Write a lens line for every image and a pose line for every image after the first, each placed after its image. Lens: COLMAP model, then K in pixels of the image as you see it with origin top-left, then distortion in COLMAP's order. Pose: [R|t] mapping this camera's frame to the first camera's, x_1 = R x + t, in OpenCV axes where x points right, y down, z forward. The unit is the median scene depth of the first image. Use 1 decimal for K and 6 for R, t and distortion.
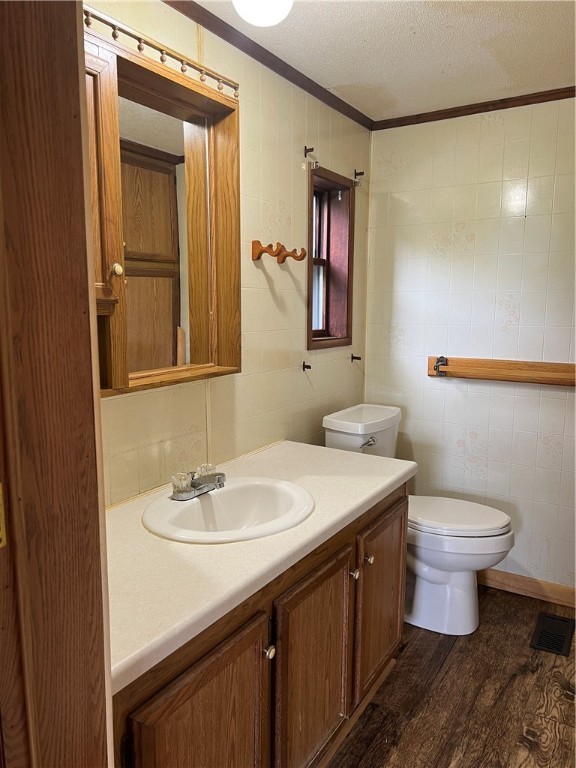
lens RADIAL K [[576.5, 0, 288.4], [0, 576.5, 385.5], [0, 0, 1]] dist [0.038056, -0.020055]
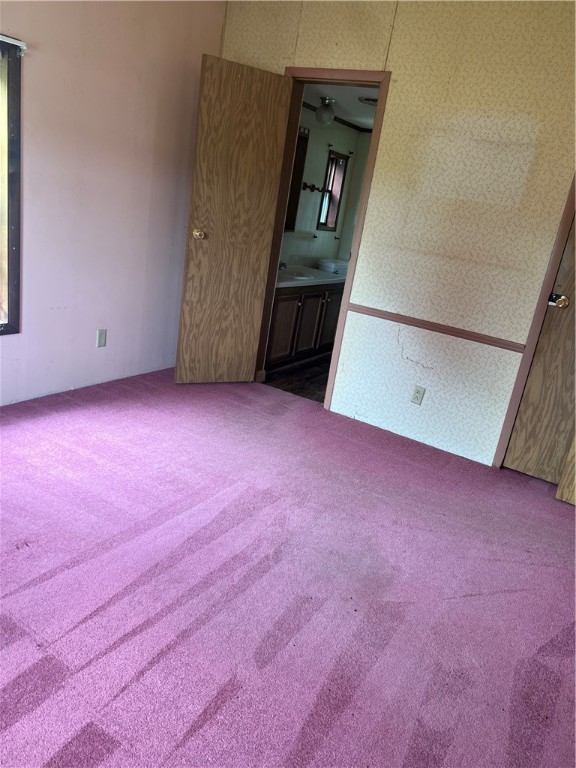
lens RADIAL K [[576.5, 0, 287.9], [0, 576.5, 382.7], [0, 0, 1]] dist [0.038056, -0.020055]
pose [[0.989027, 0.141358, 0.042942, -0.087473], [-0.146317, 0.977430, 0.152390, 0.187843], [-0.020432, -0.157001, 0.987387, -1.304946]]
